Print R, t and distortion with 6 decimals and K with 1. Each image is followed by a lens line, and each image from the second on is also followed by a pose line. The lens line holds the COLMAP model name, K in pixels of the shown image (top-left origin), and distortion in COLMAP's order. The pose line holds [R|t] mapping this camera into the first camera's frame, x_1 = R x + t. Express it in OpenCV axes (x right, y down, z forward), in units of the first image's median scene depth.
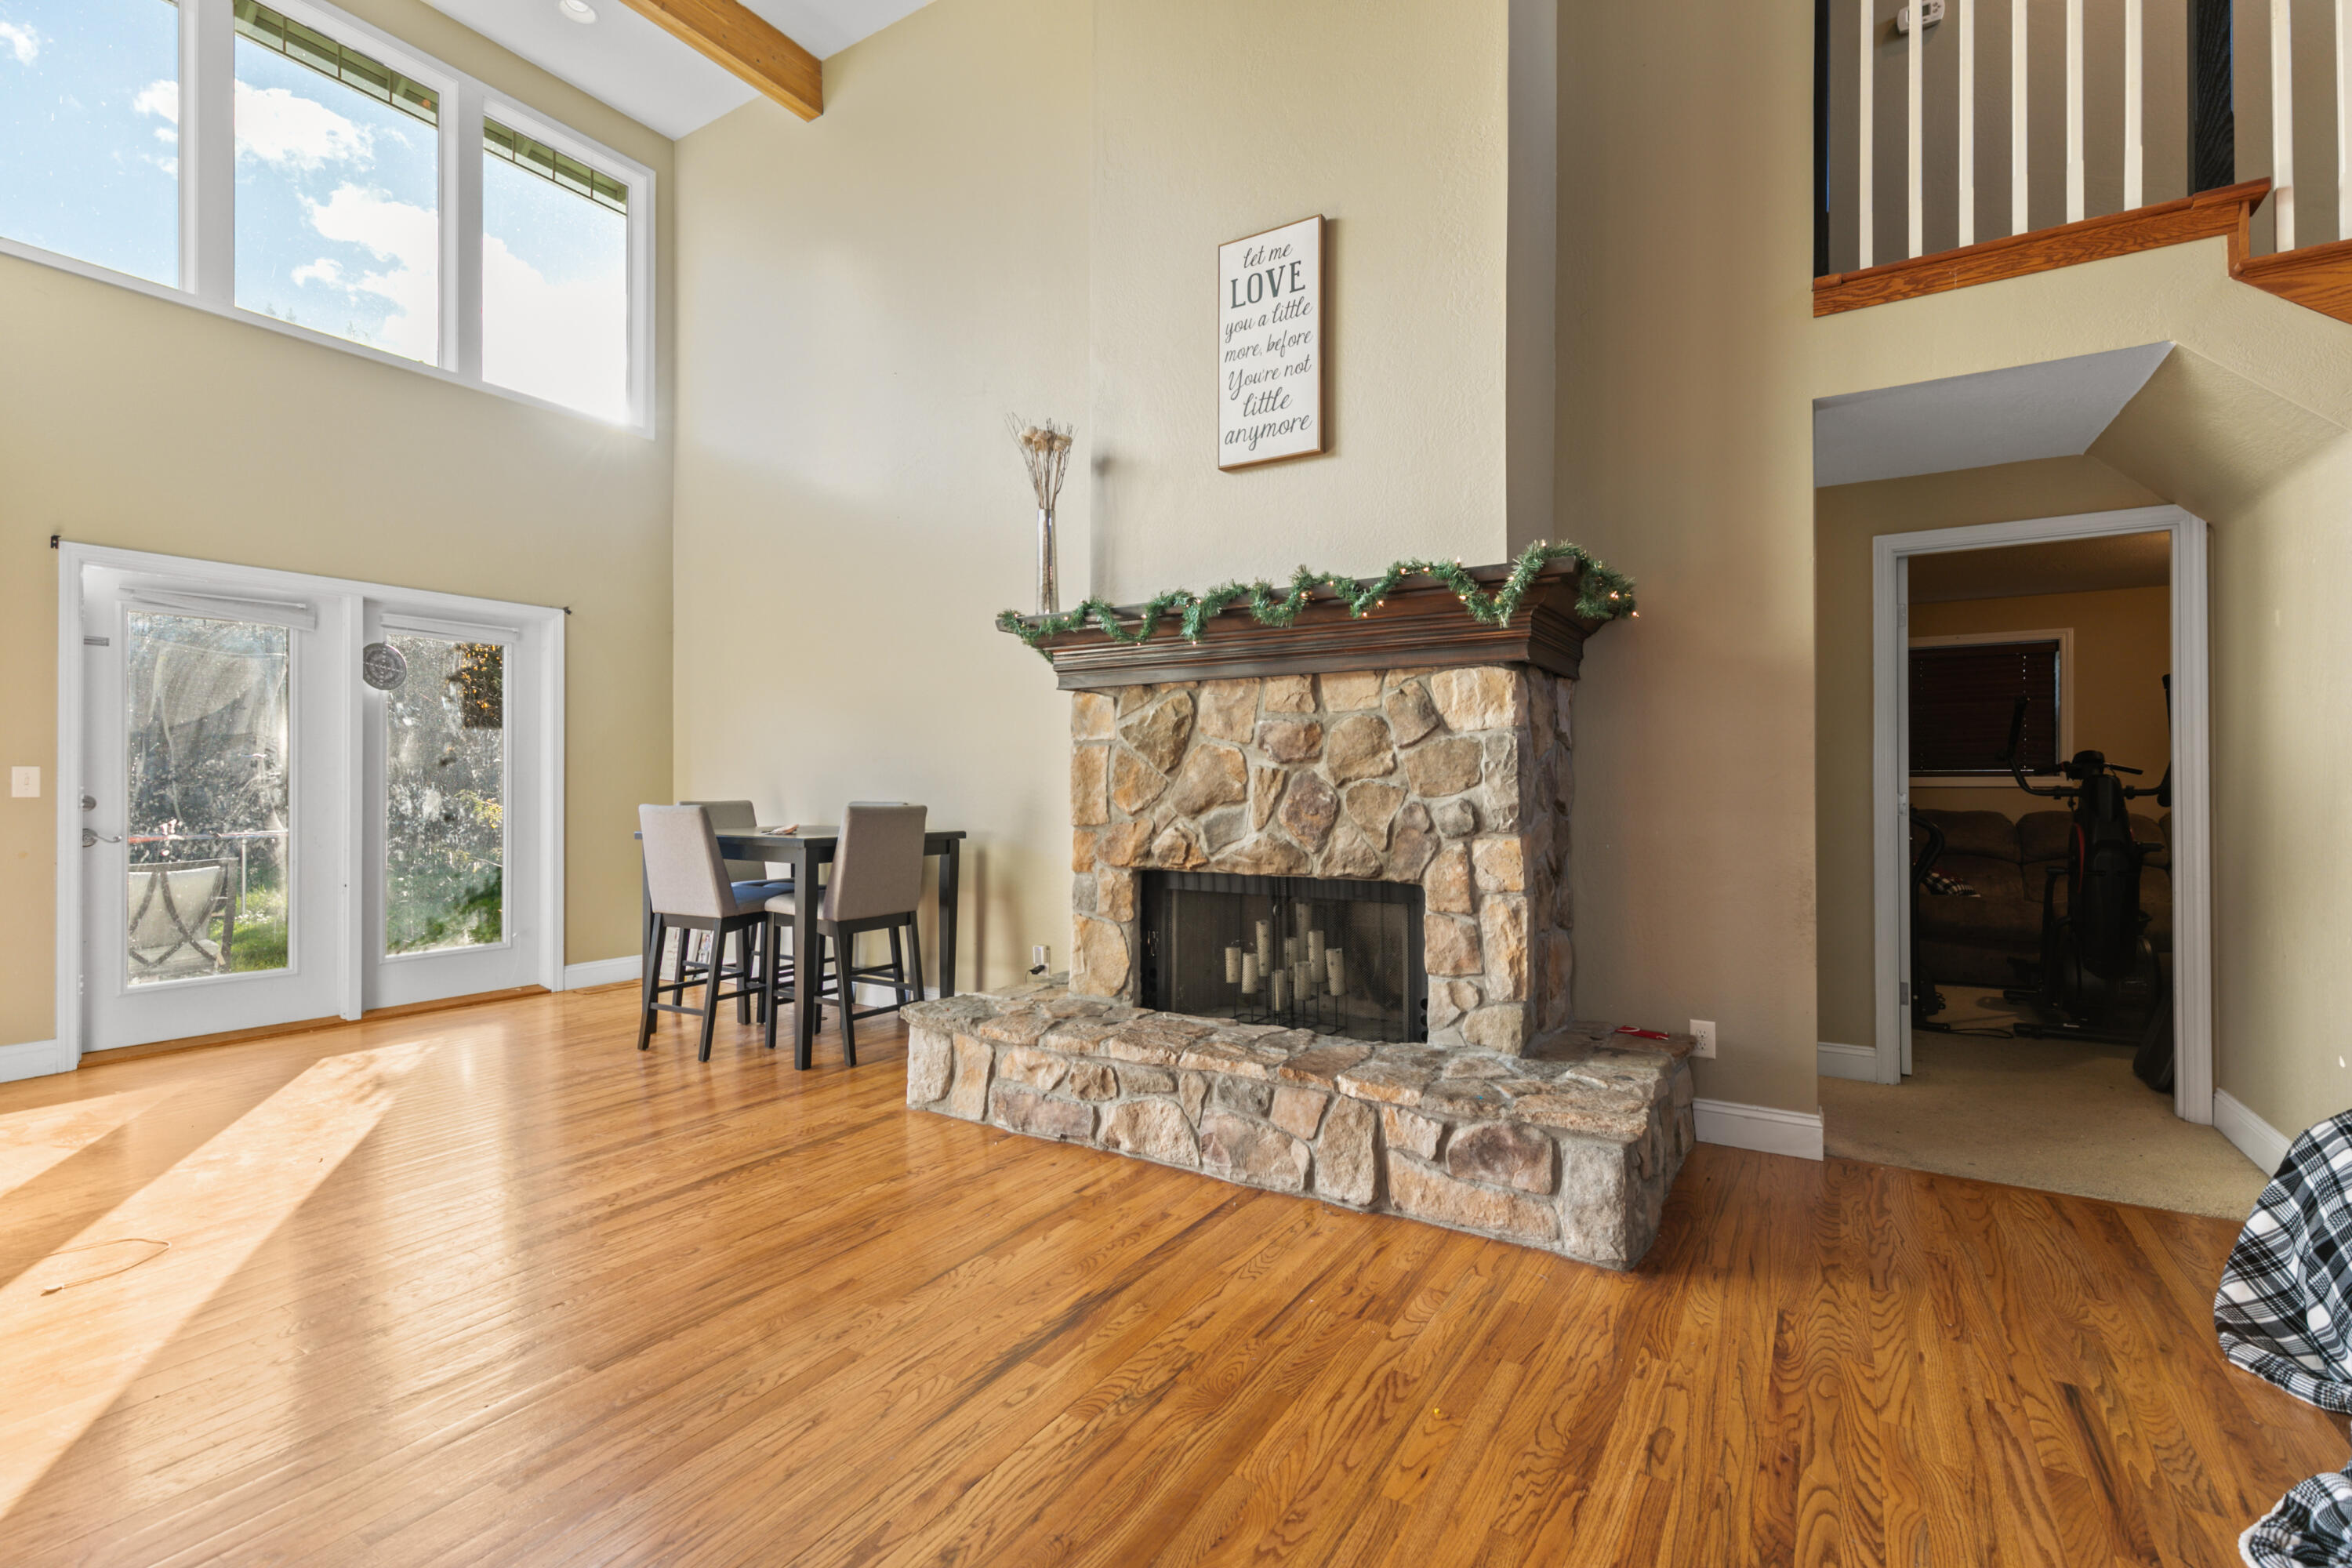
lens RADIAL K [[1051.2, 0, 1188.1], [0, 1051.2, 777.1], [0, 0, 1]] dist [0.007562, -0.001579]
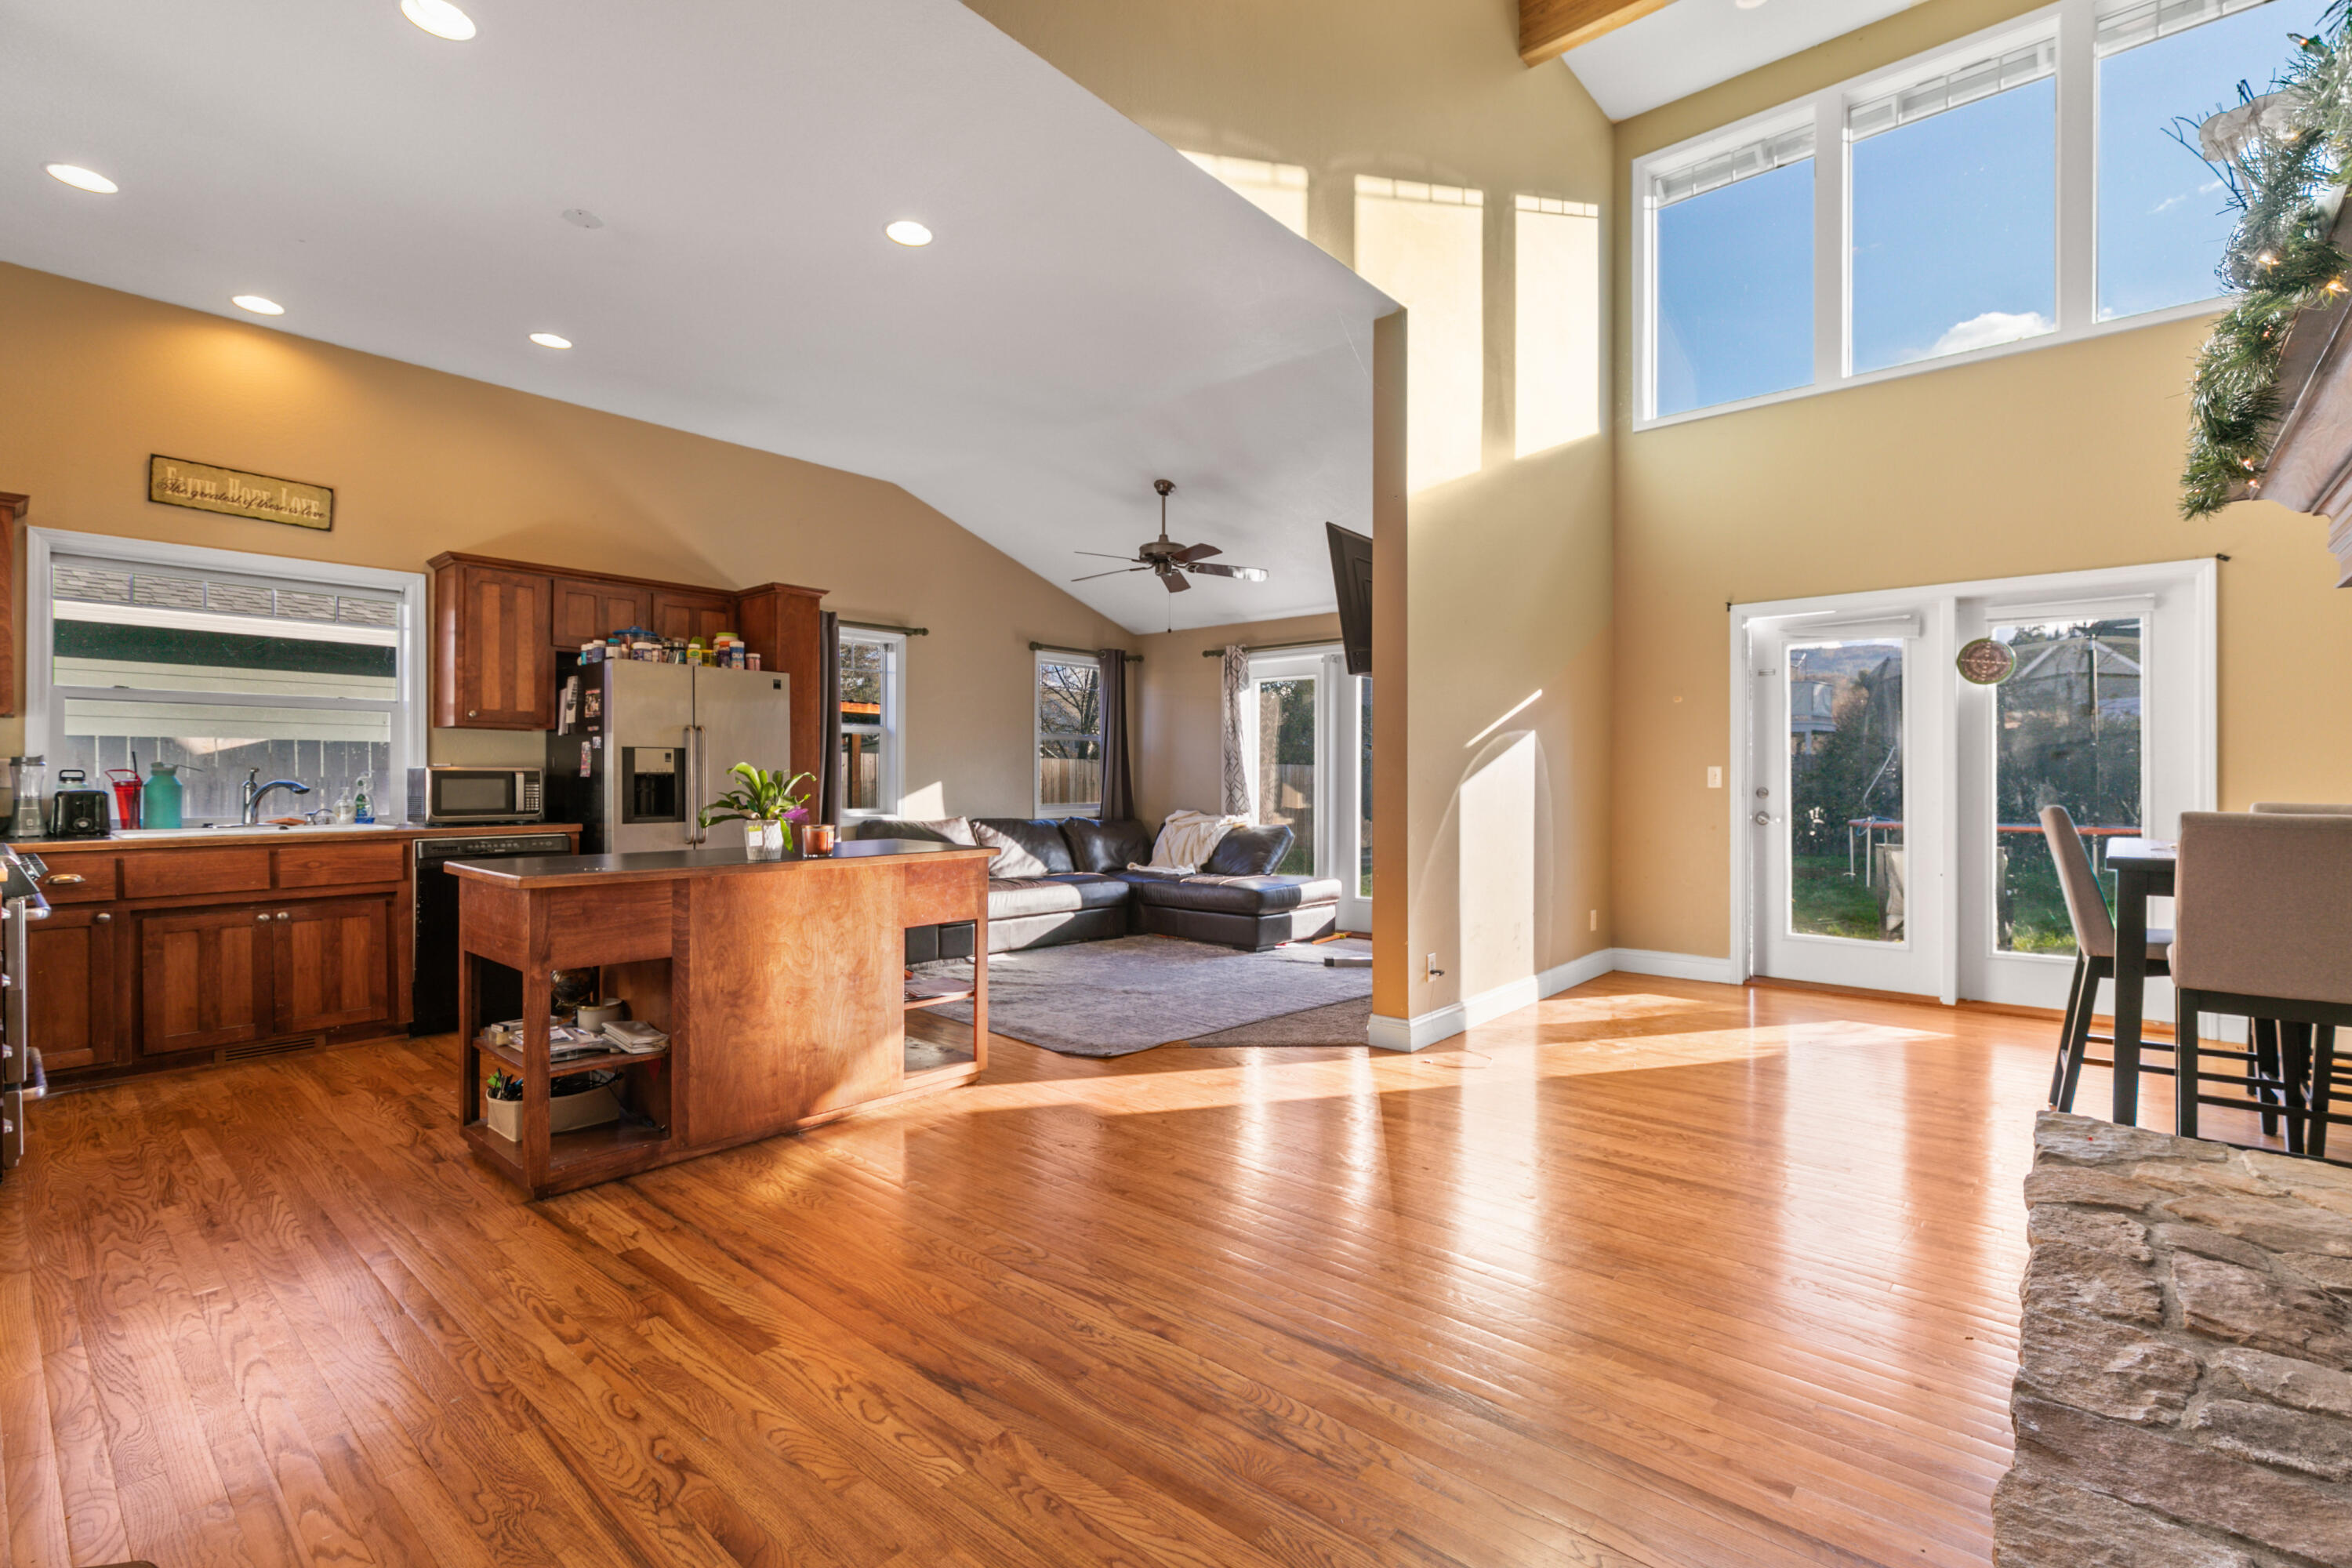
lens RADIAL K [[1051.2, 0, 1186.1], [0, 1051.2, 779.7], [0, 0, 1]] dist [0.007562, -0.001579]
pose [[-0.155877, 0.001270, -0.987776, 0.531084], [0.004660, 0.999989, 0.000551, 0.005022], [0.987765, -0.004517, -0.155881, 0.635732]]
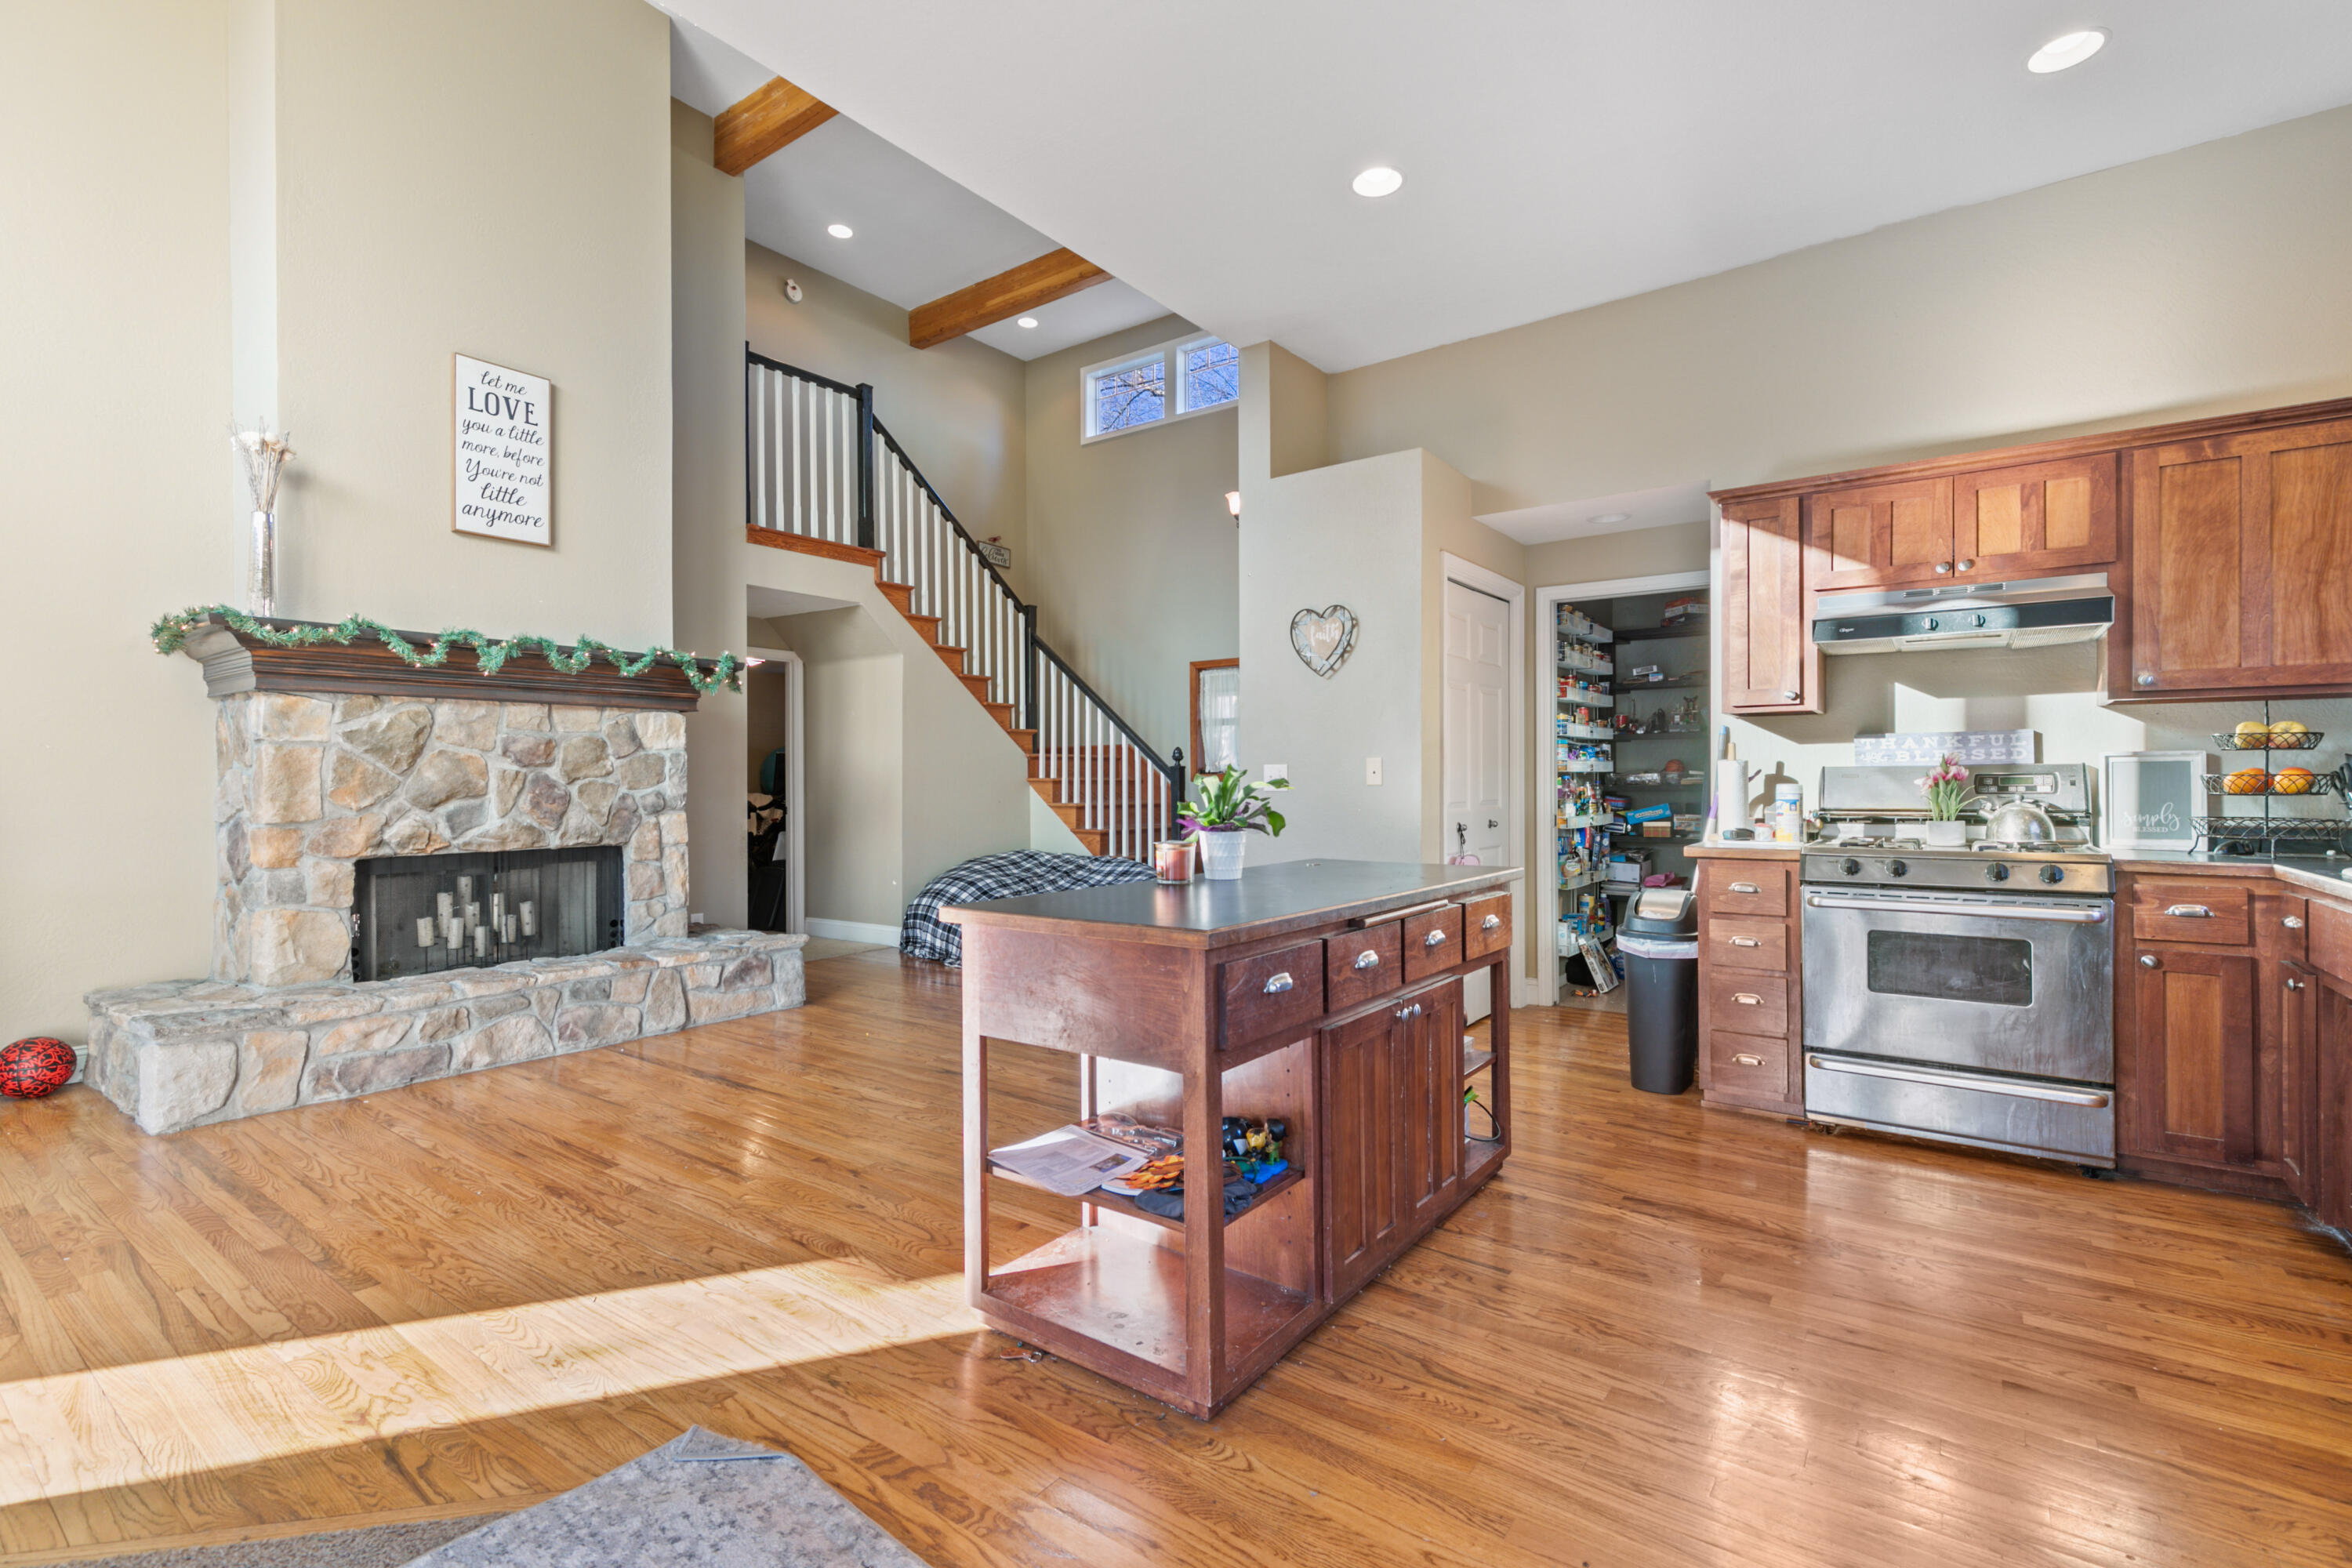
lens RADIAL K [[1051.2, 0, 1180.3], [0, 1051.2, 778.7], [0, 0, 1]] dist [0.007562, -0.001579]
pose [[0.077769, 0.000662, 0.996971, -1.250192], [-0.002073, 0.999998, -0.000502, 0.001241], [-0.996969, -0.002028, 0.077771, 0.045014]]
